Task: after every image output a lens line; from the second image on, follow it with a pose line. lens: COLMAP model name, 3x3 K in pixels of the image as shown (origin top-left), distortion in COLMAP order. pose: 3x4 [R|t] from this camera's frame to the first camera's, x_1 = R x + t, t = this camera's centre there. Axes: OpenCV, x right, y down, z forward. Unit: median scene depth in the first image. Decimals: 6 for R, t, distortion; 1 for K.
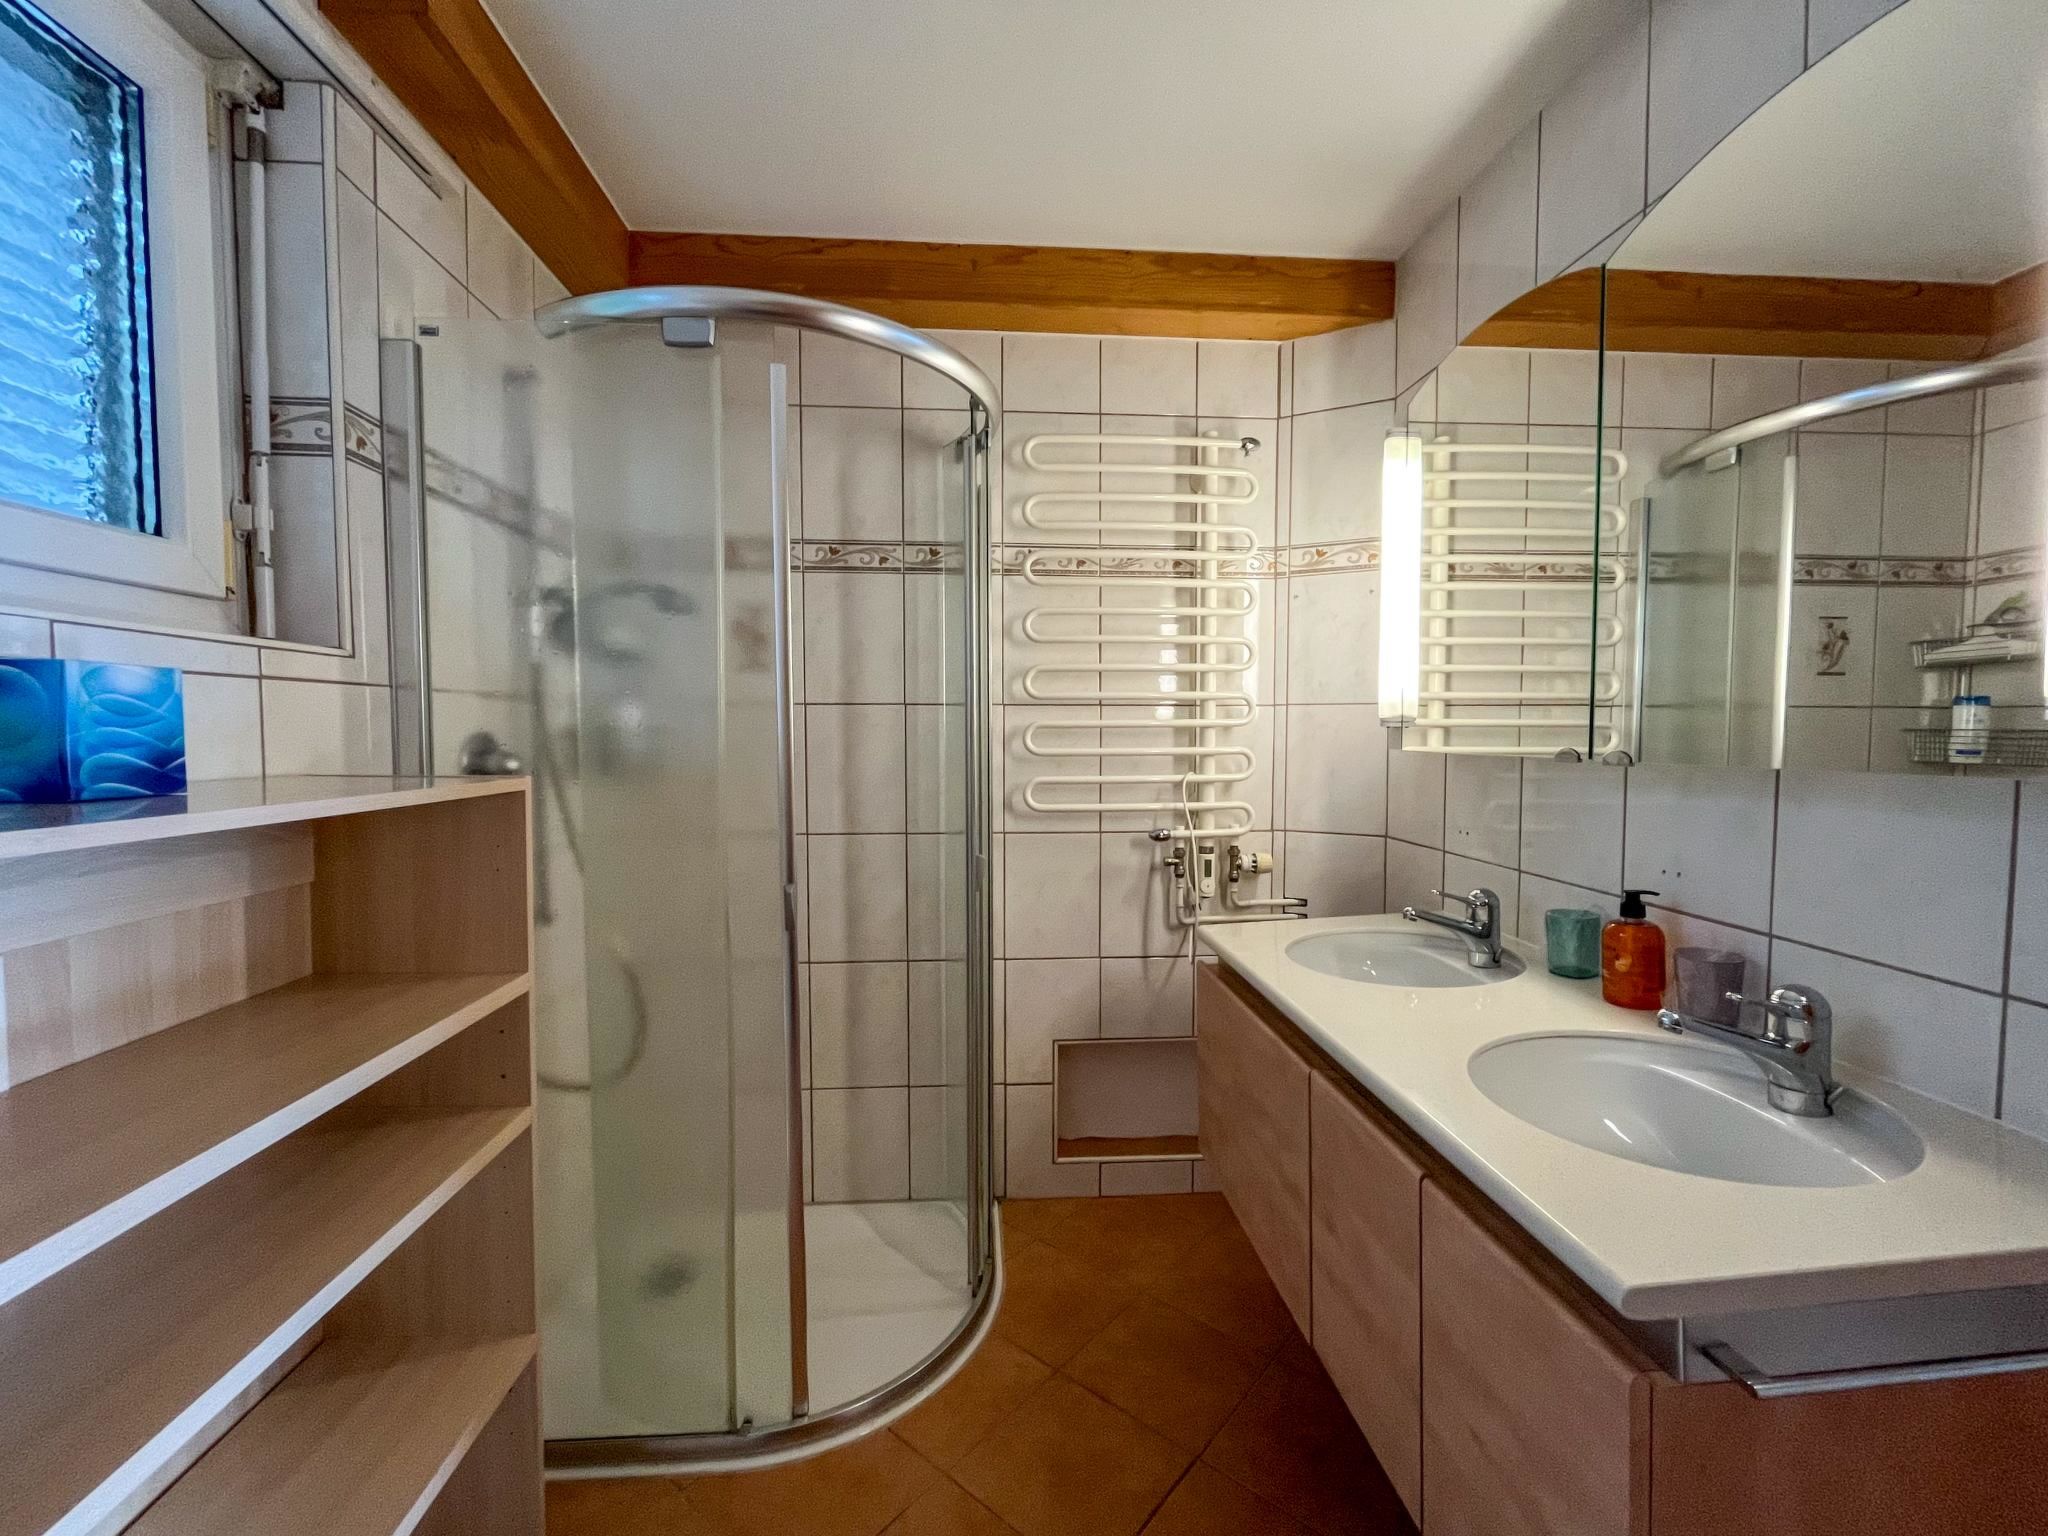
lens RADIAL K [[853.5, 0, 1024.0], [0, 853.5, 768.0], [0, 0, 1]] dist [0.001982, 0.000529]
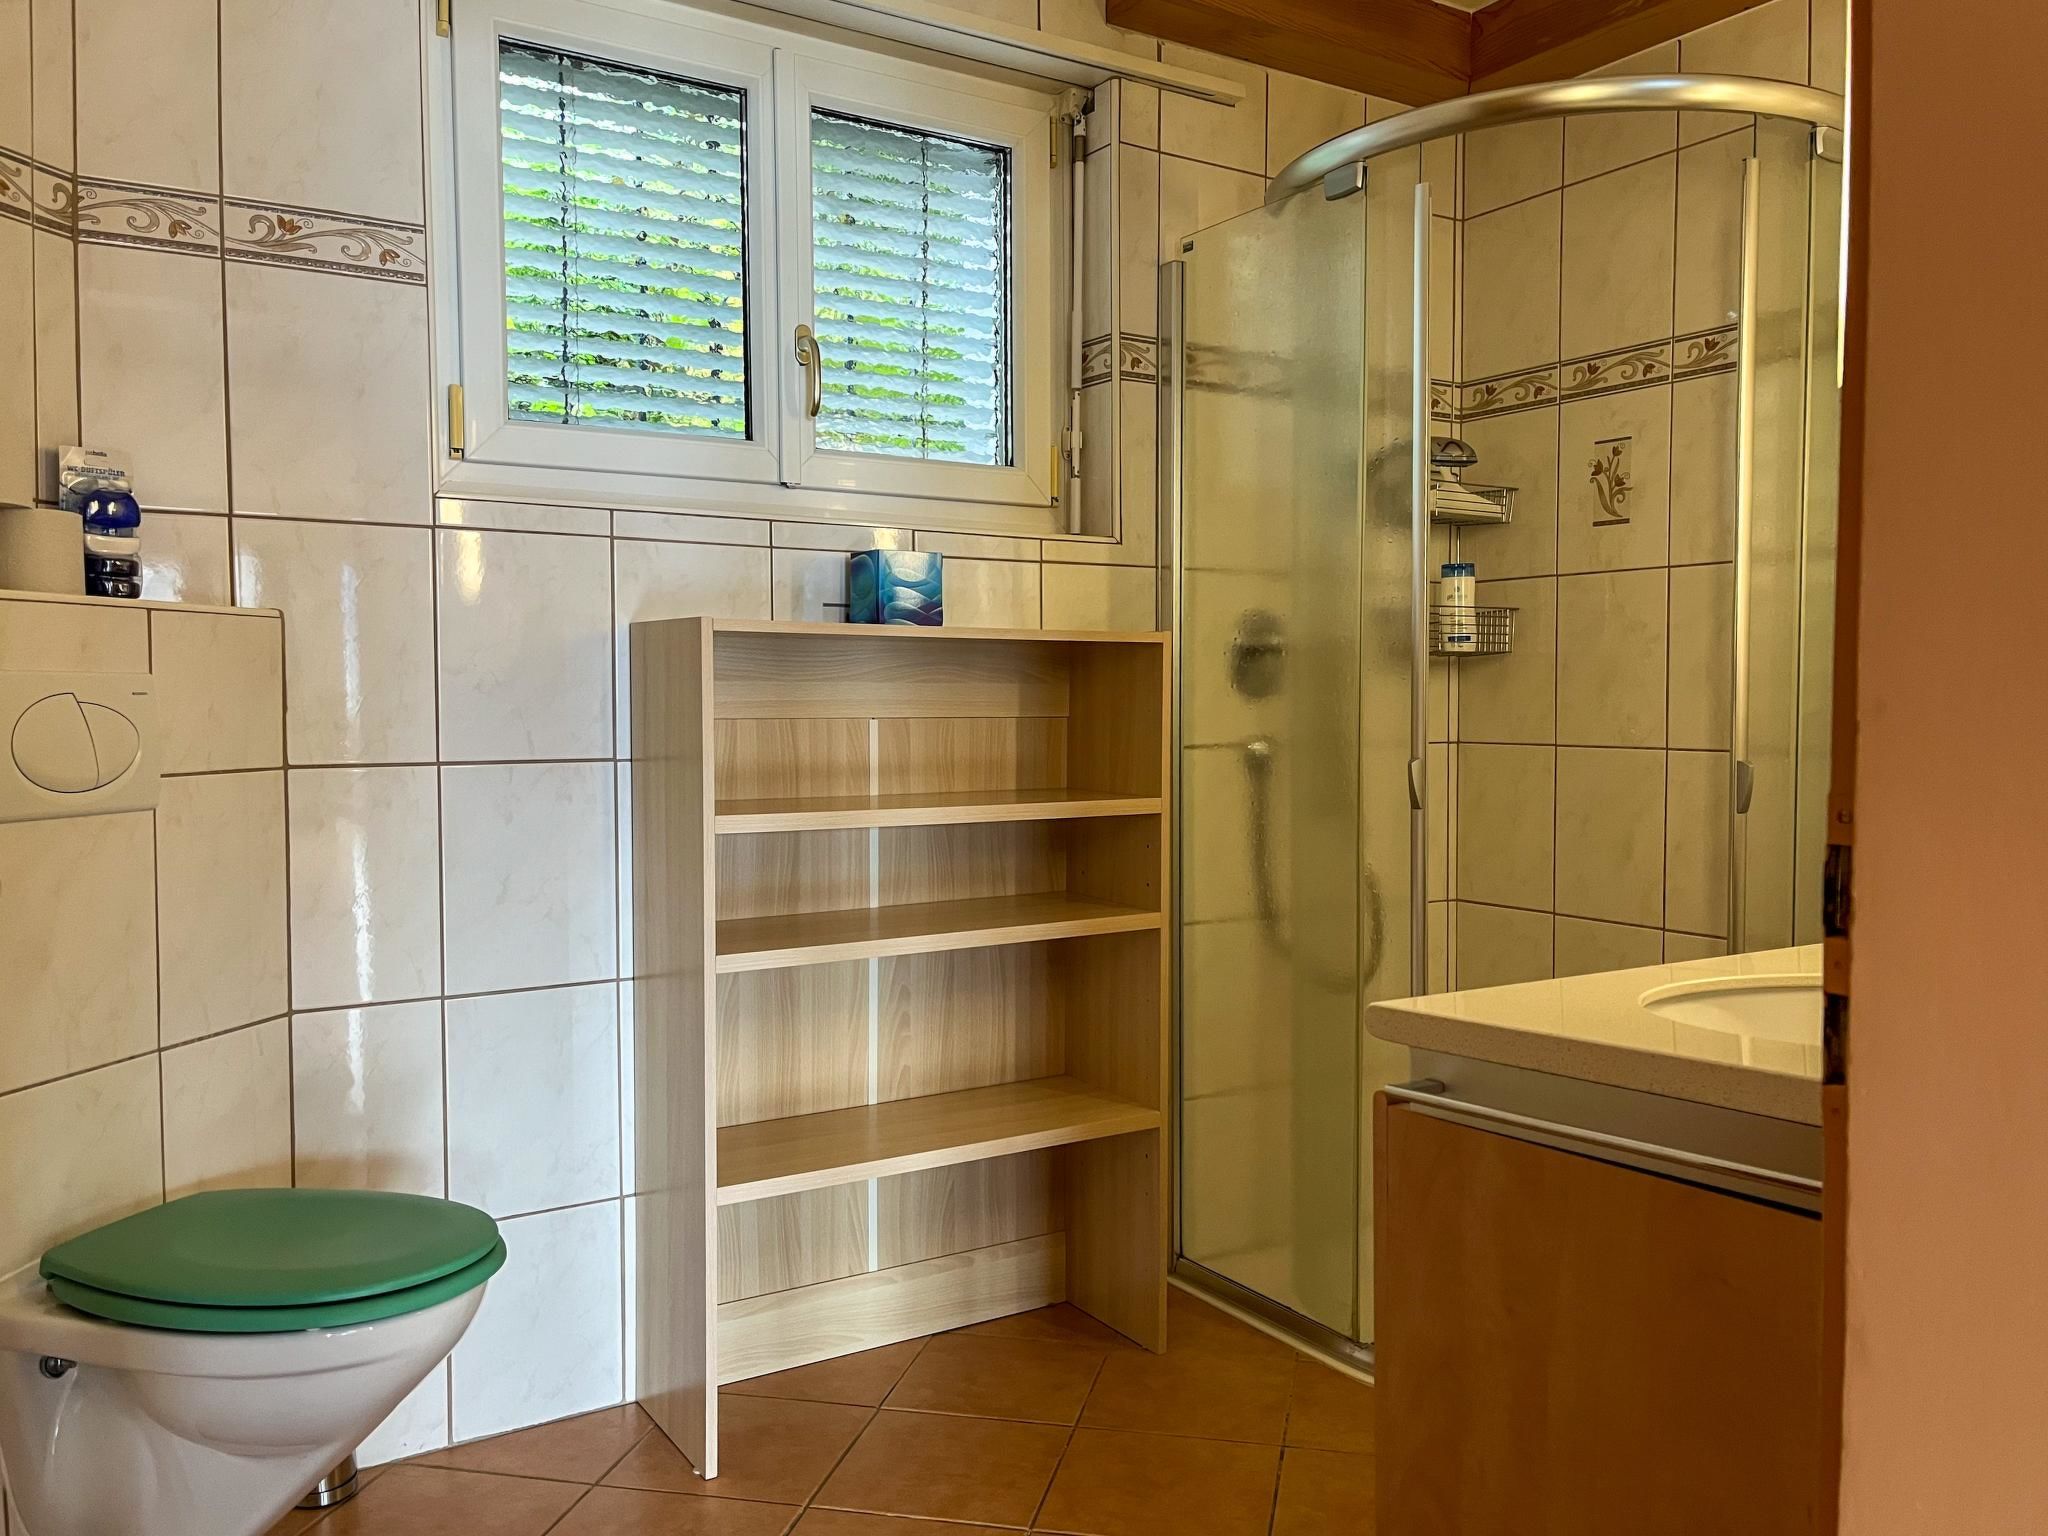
lens RADIAL K [[1585.4, 0, 1058.4], [0, 1585.4, 765.8], [0, 0, 1]] dist [0.074944, -0.082290]
pose [[0.494330, 0.035105, -0.868565, 1.177879], [-0.035842, 0.999158, 0.019984, 0.148604], [0.868535, 0.021253, 0.495172, -0.191547]]
